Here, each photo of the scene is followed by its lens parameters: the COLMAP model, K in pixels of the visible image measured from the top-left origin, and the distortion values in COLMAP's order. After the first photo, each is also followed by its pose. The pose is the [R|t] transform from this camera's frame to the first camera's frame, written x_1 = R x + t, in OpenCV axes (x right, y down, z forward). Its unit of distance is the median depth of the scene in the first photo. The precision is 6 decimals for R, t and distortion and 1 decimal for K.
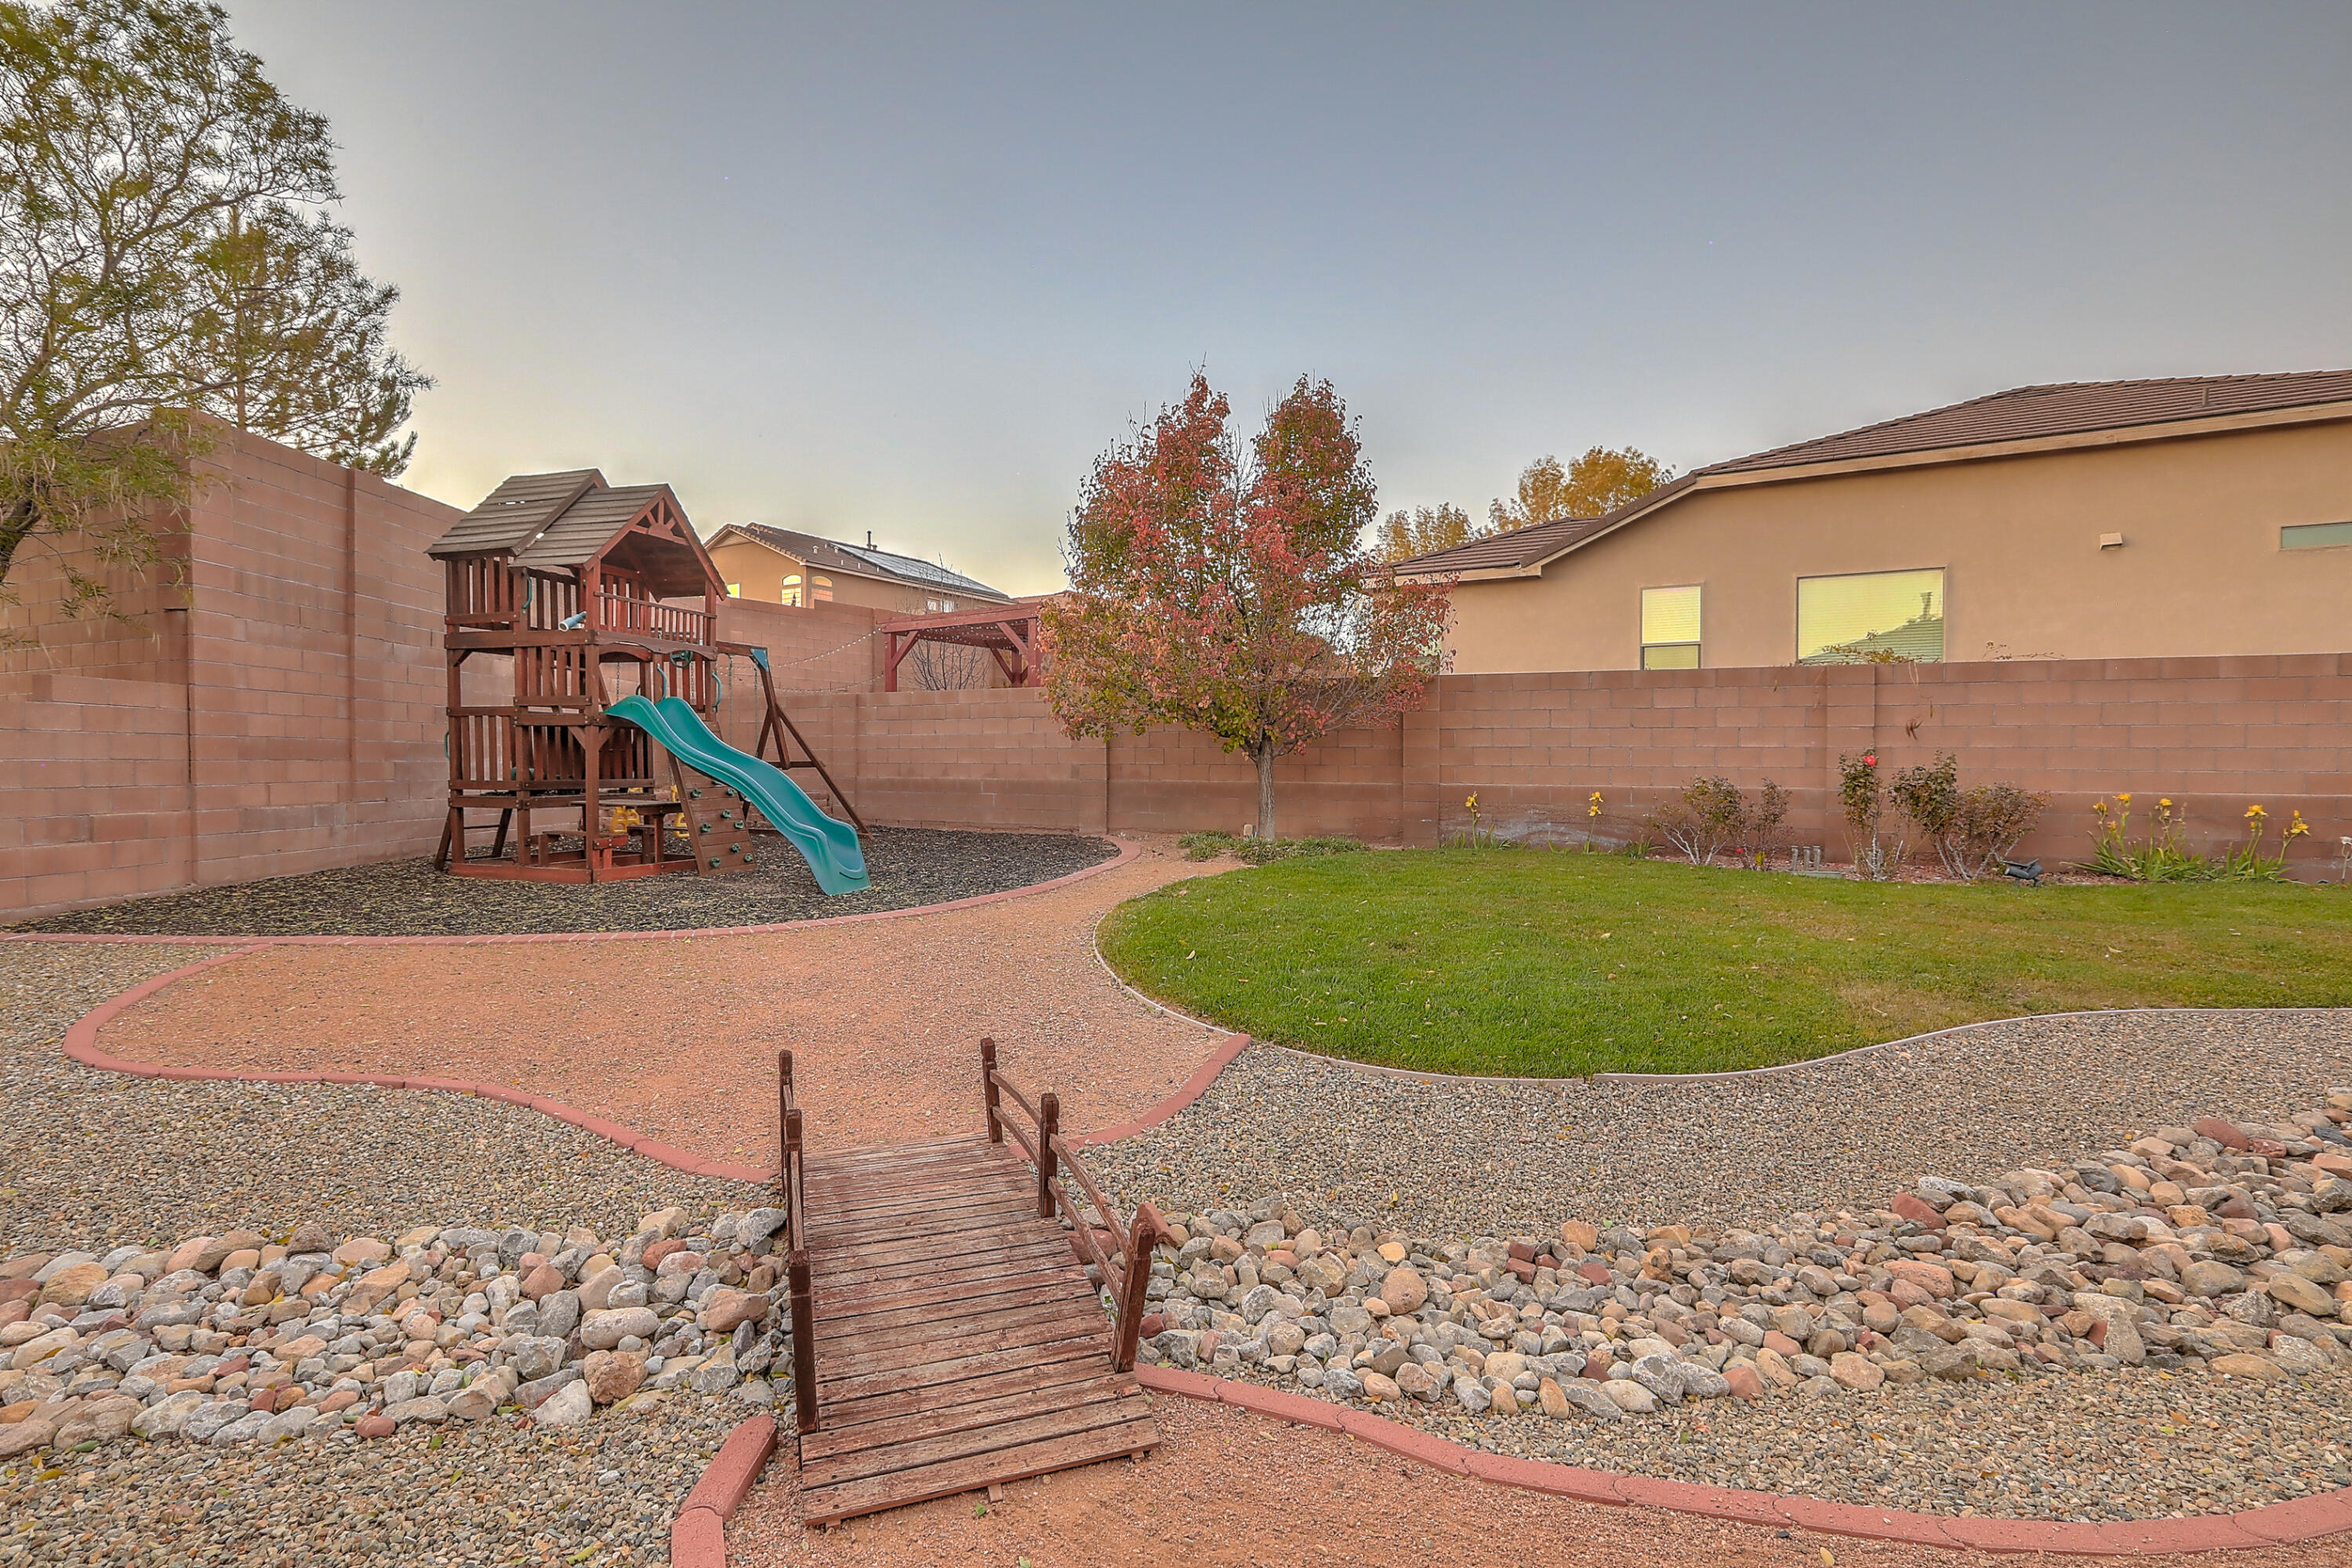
lens RADIAL K [[1065.7, 0, 1177.9], [0, 1065.7, 784.4], [0, 0, 1]] dist [-0.059781, 0.024855]
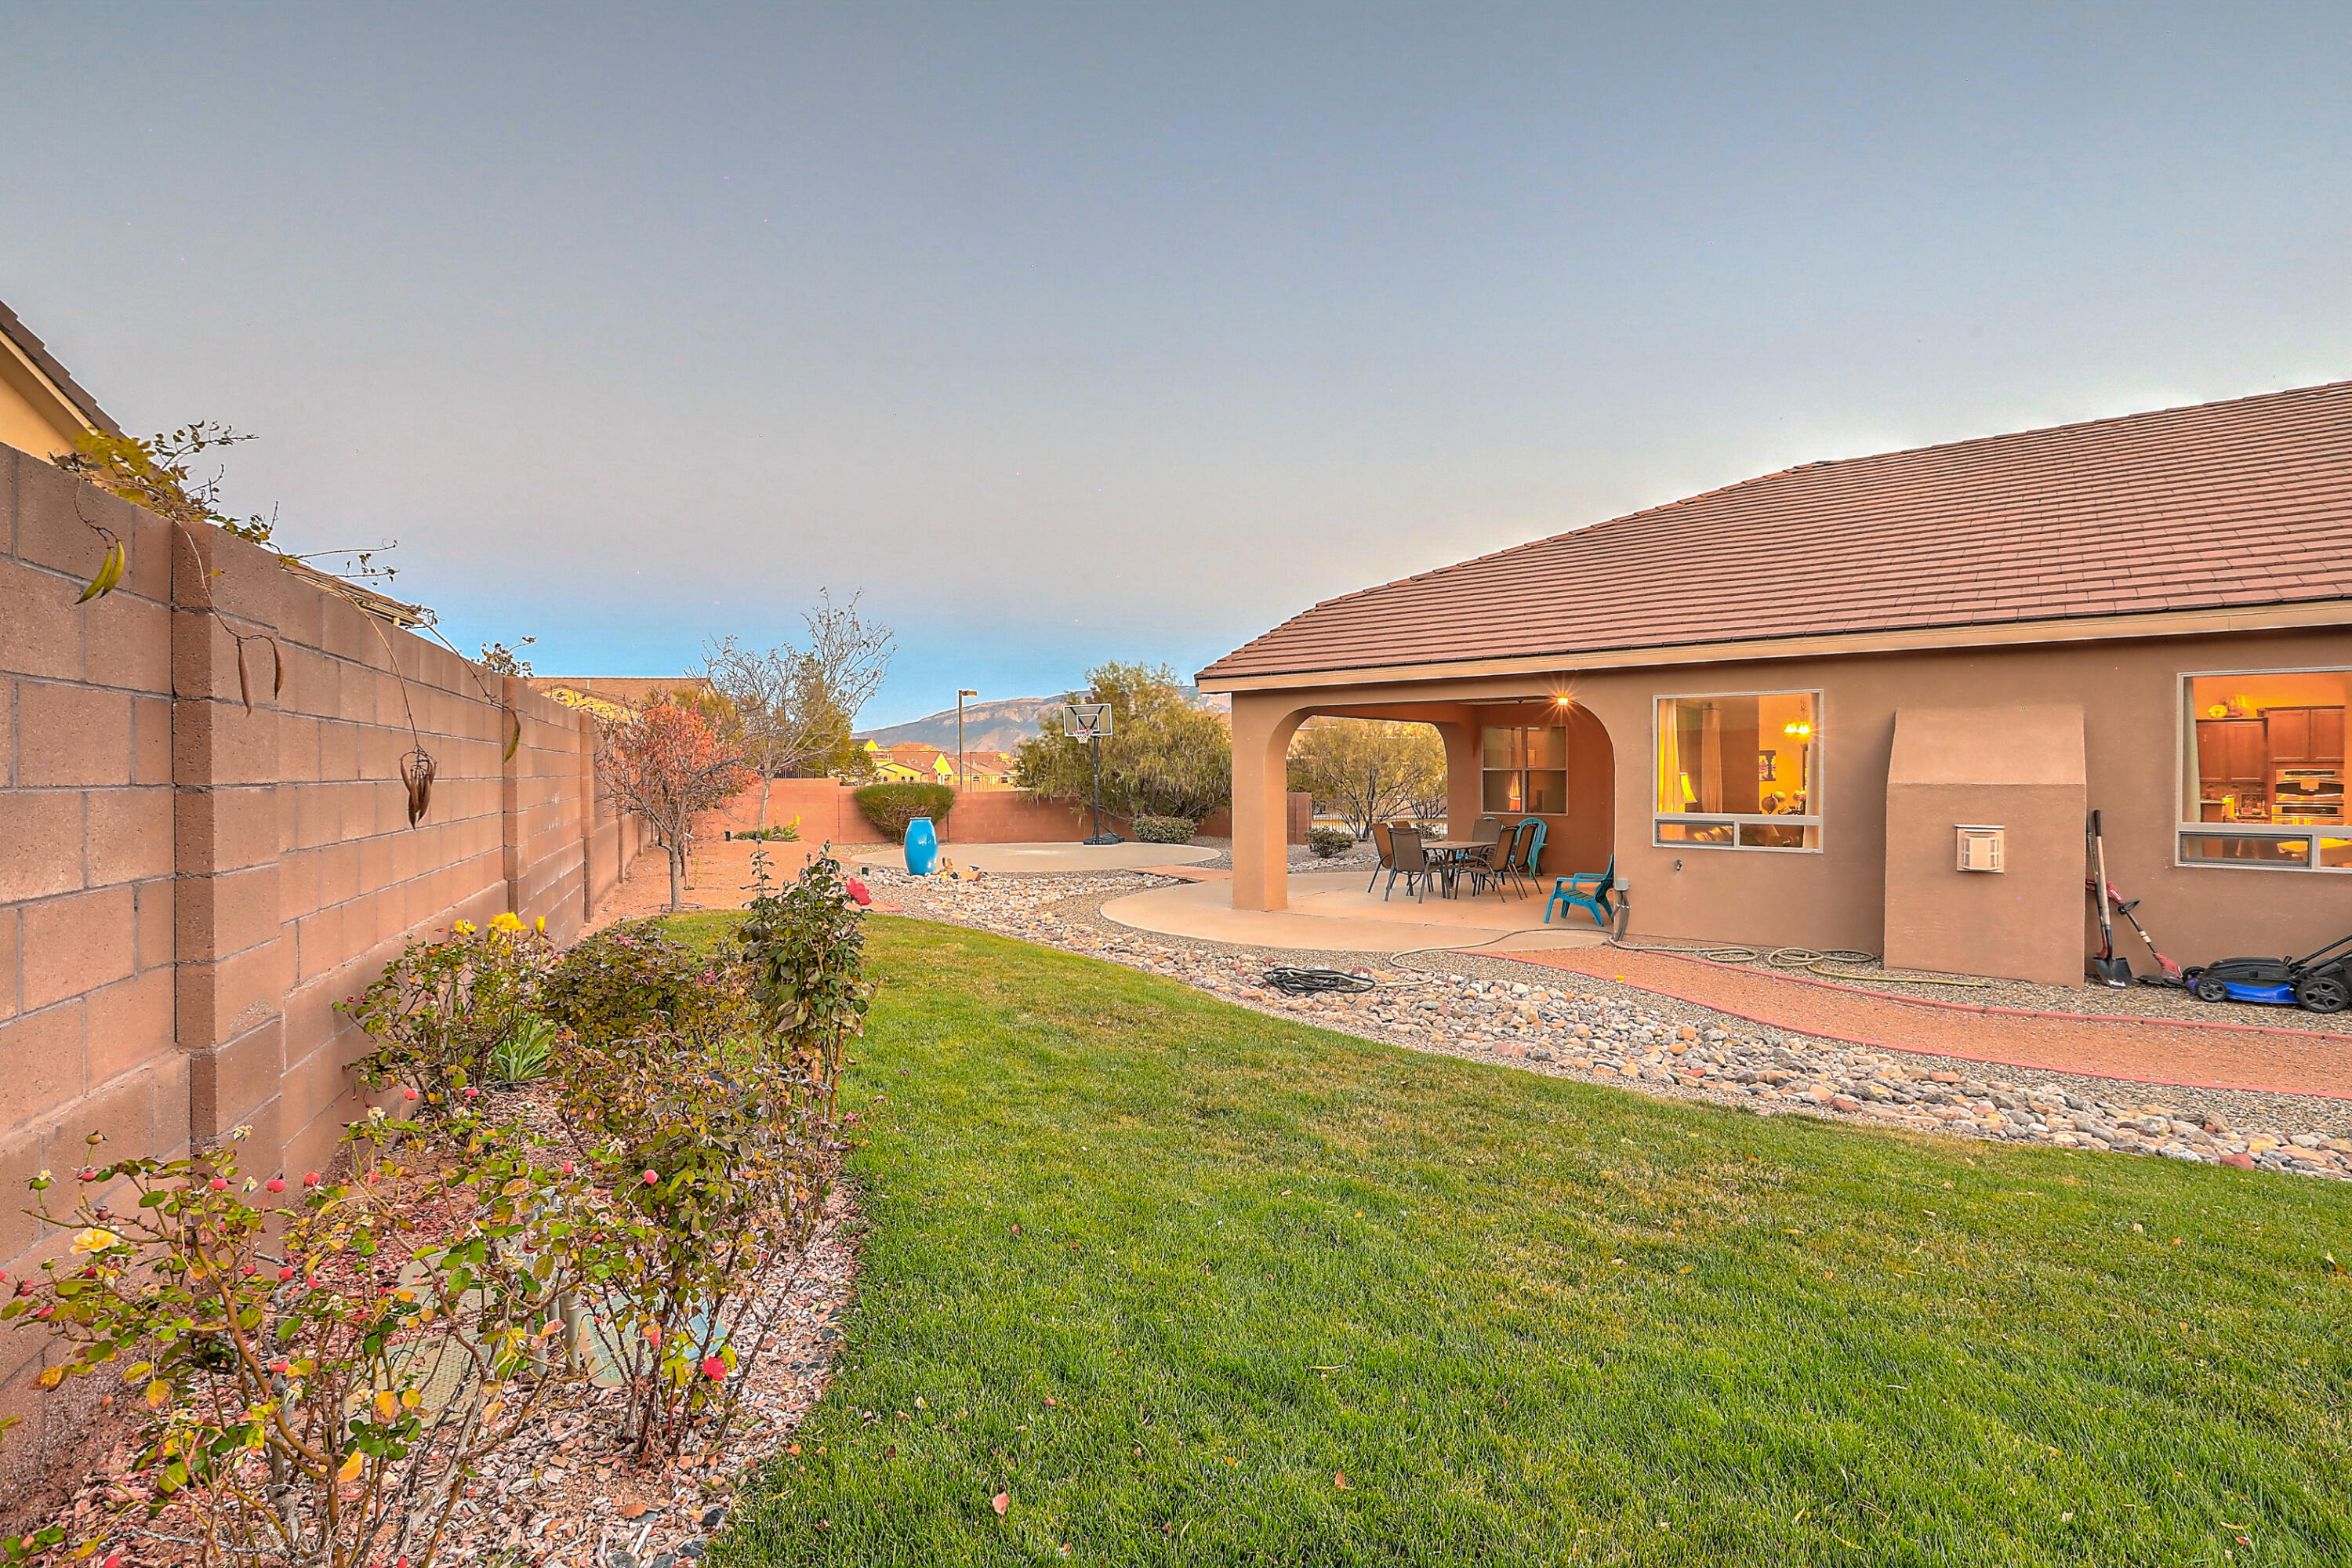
lens RADIAL K [[1065.7, 0, 1177.9], [0, 1065.7, 784.4], [0, 0, 1]] dist [-0.059781, 0.024855]
pose [[-0.747699, -0.007845, 0.663991, 0.271975], [0.019865, 0.999218, 0.034175, -0.053002], [-0.663741, 0.038743, -0.746959, 0.927852]]
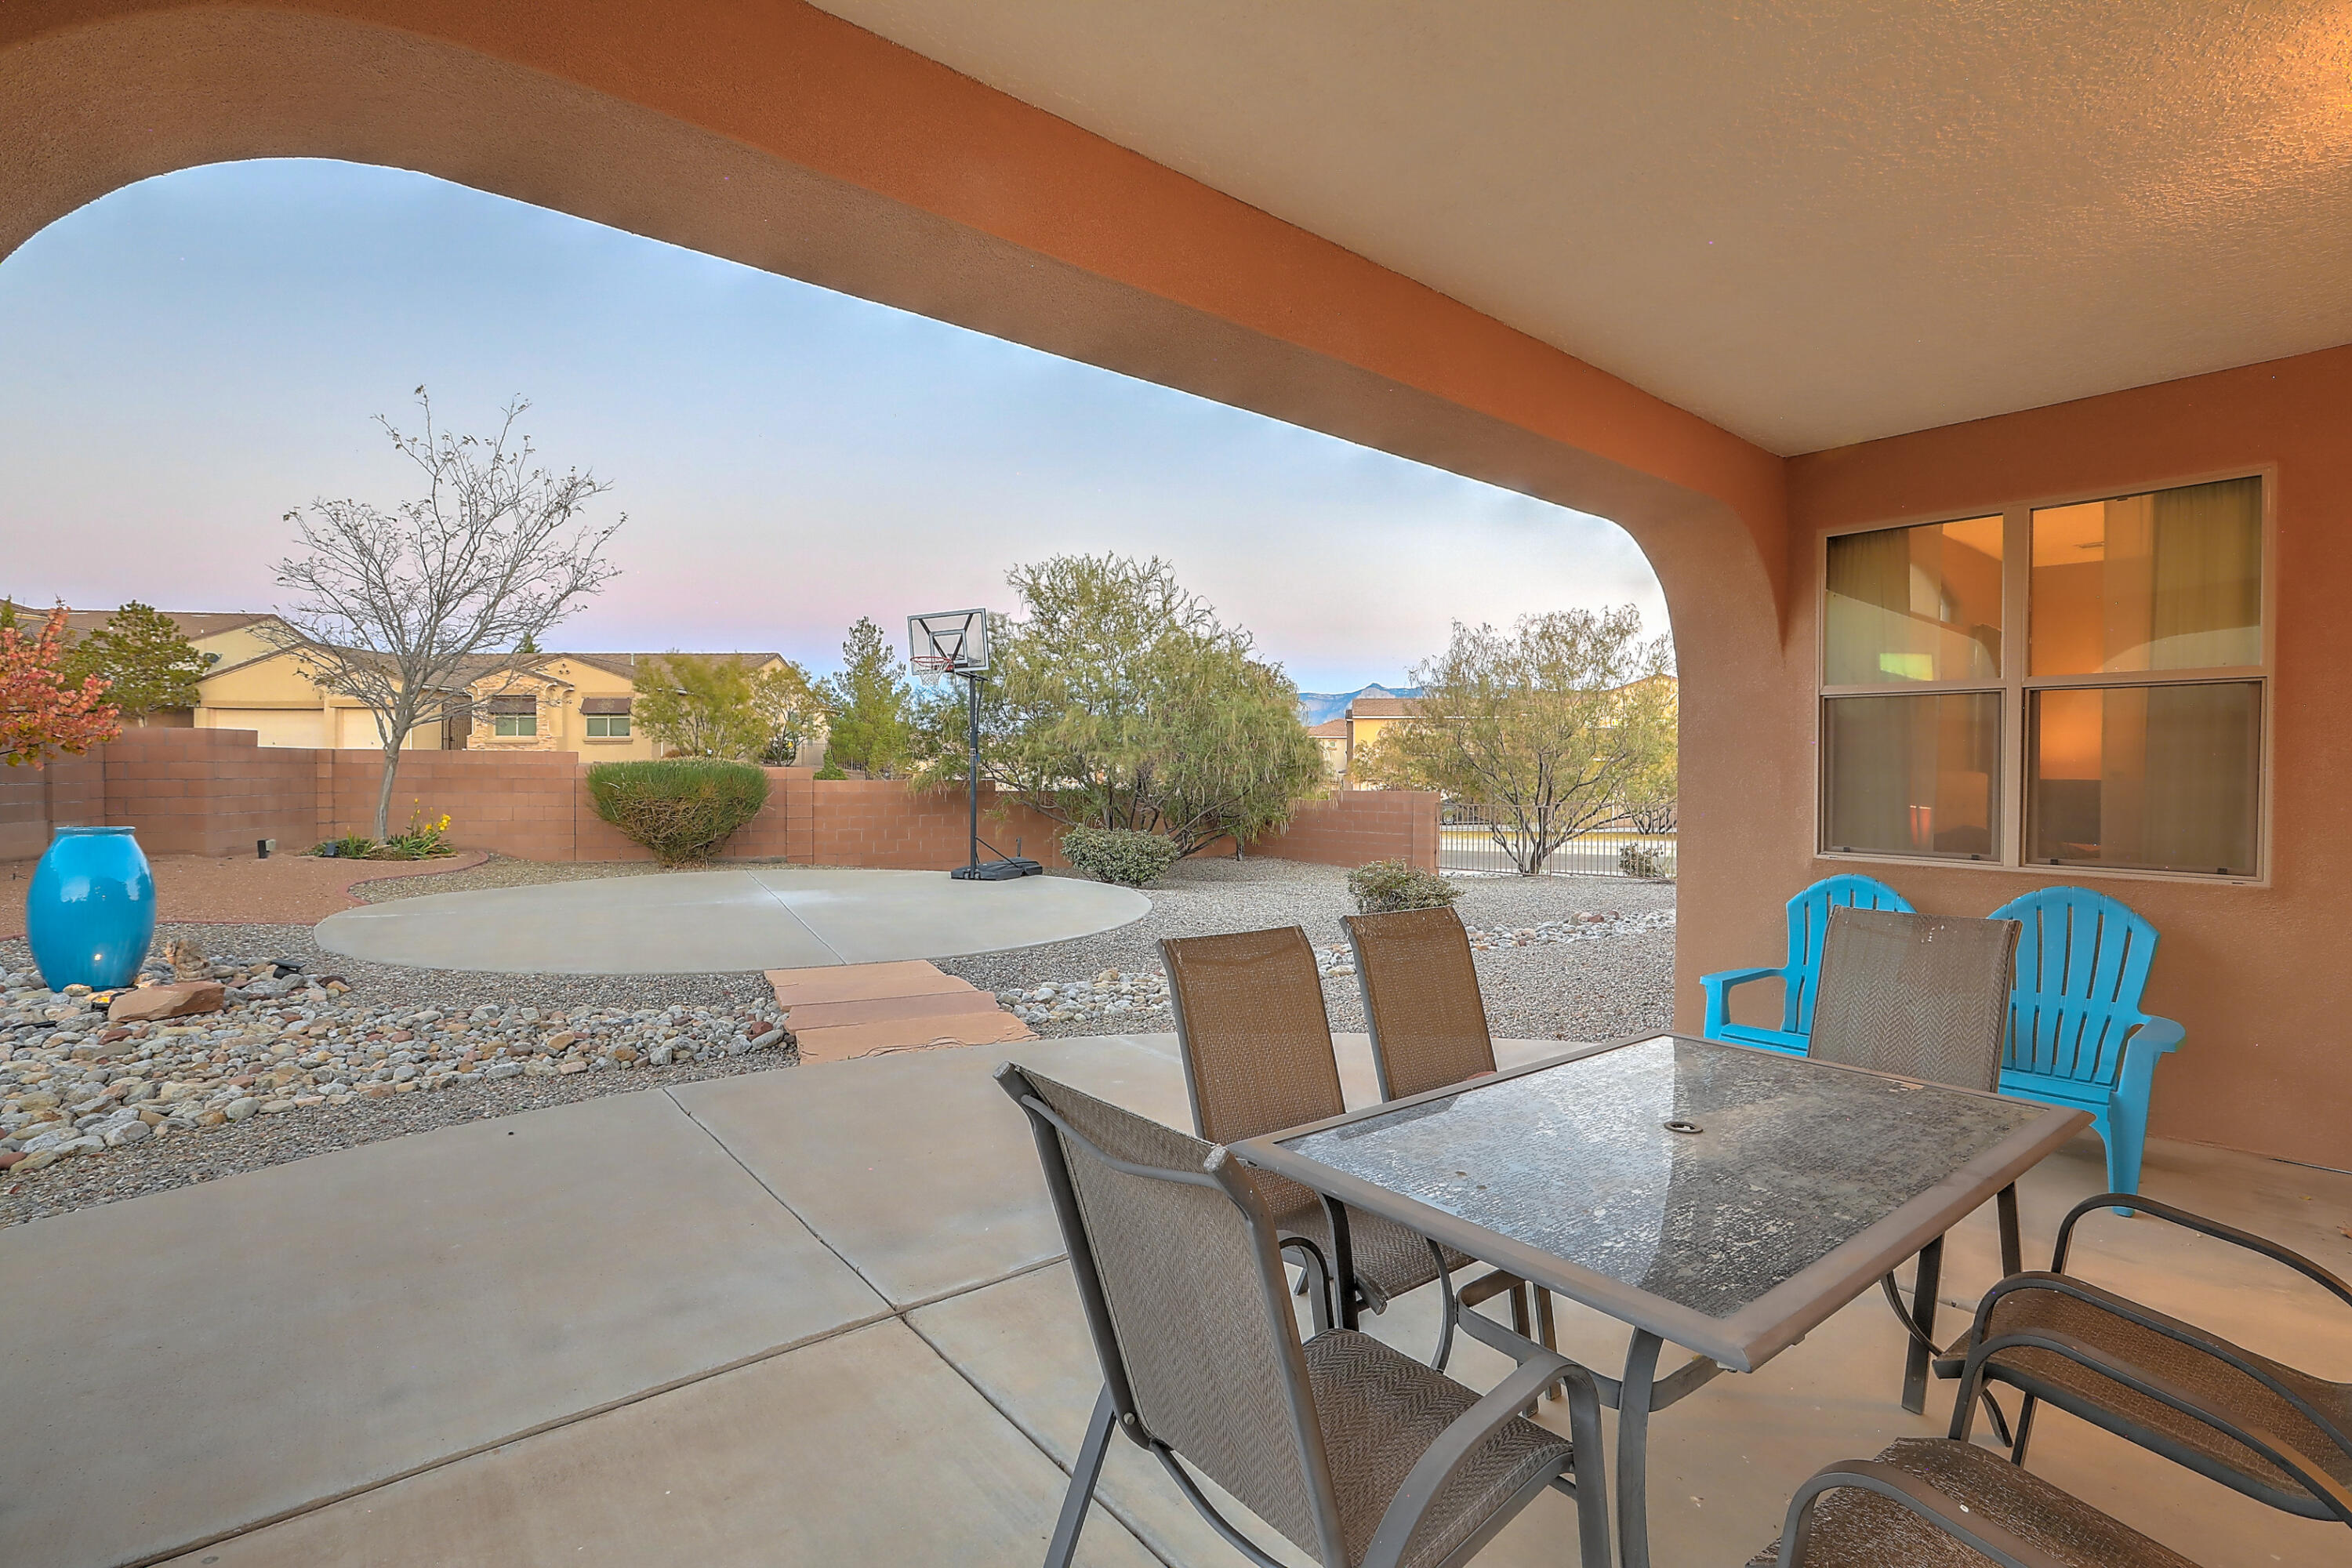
lens RADIAL K [[1064.3, 0, 1180.1], [0, 1064.3, 781.7], [0, 0, 1]] dist [-0.050466, 0.016972]
pose [[-0.603171, -0.014435, 0.797481, 0.817324], [0.012079, 0.999556, 0.027229, 0.009556], [-0.797520, 0.026057, -0.602729, -0.124446]]
